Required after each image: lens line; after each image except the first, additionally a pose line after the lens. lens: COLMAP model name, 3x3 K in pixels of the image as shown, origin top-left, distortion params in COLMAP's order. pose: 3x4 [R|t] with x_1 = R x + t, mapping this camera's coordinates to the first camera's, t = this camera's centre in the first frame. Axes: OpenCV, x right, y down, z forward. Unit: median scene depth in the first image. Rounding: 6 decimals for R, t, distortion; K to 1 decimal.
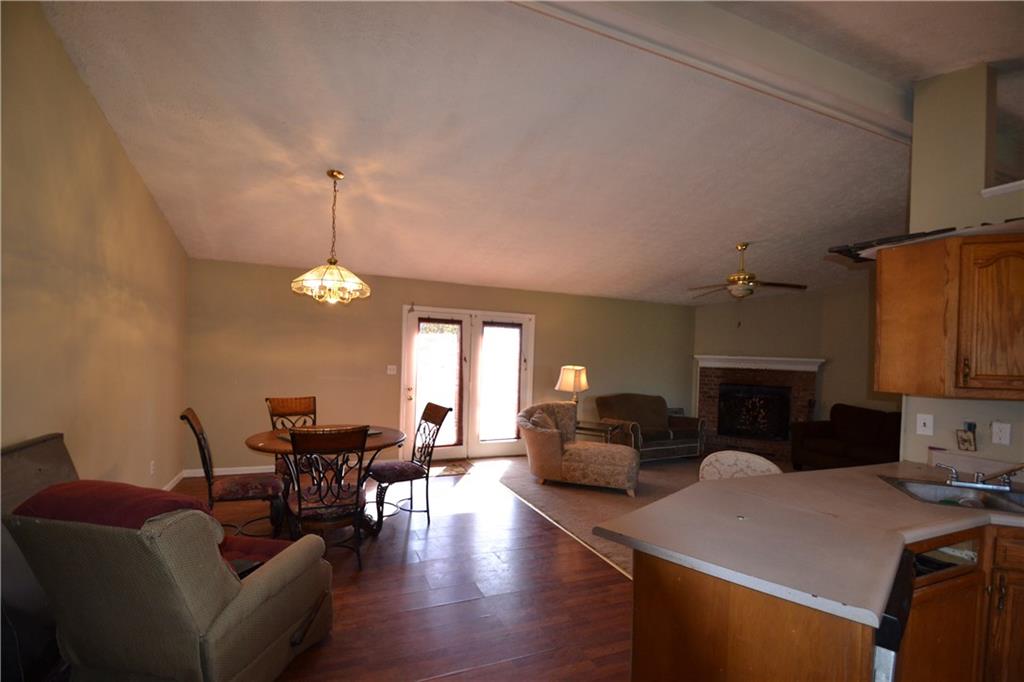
lens RADIAL K [[454.8, 0, 504.4], [0, 454.8, 366.0], [0, 0, 1]] dist [0.011439, -0.014075]
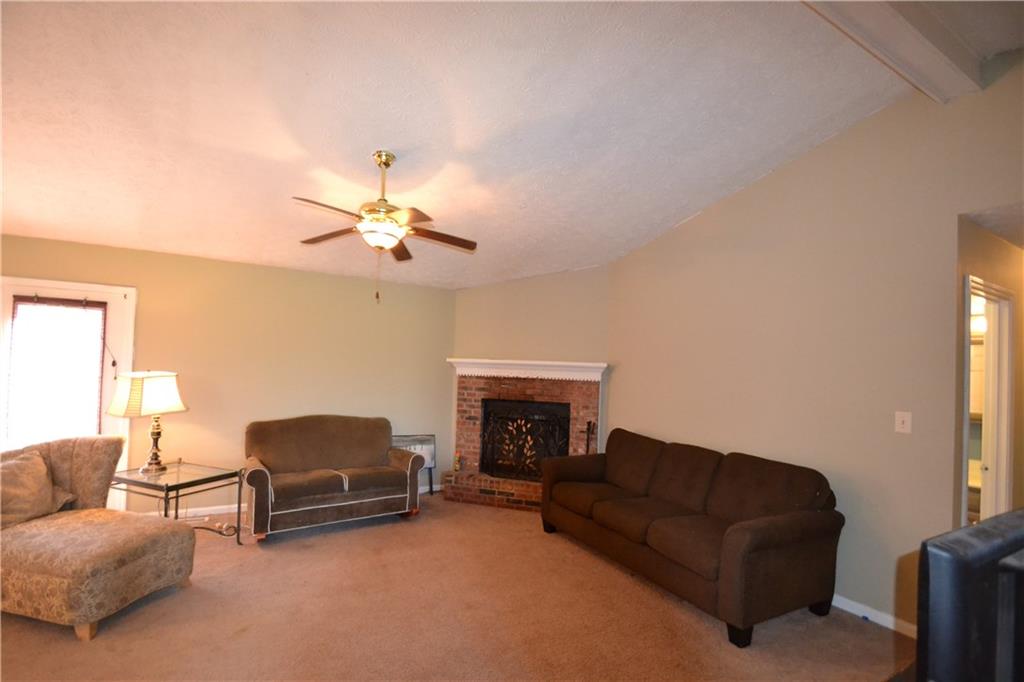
lens RADIAL K [[454.8, 0, 504.4], [0, 454.8, 366.0], [0, 0, 1]] dist [0.011439, -0.014075]
pose [[0.993852, 0.001562, 0.110705, 0.453240], [0.001645, 0.999582, -0.028874, 0.008877], [-0.110704, 0.028878, 0.993434, 0.318265]]
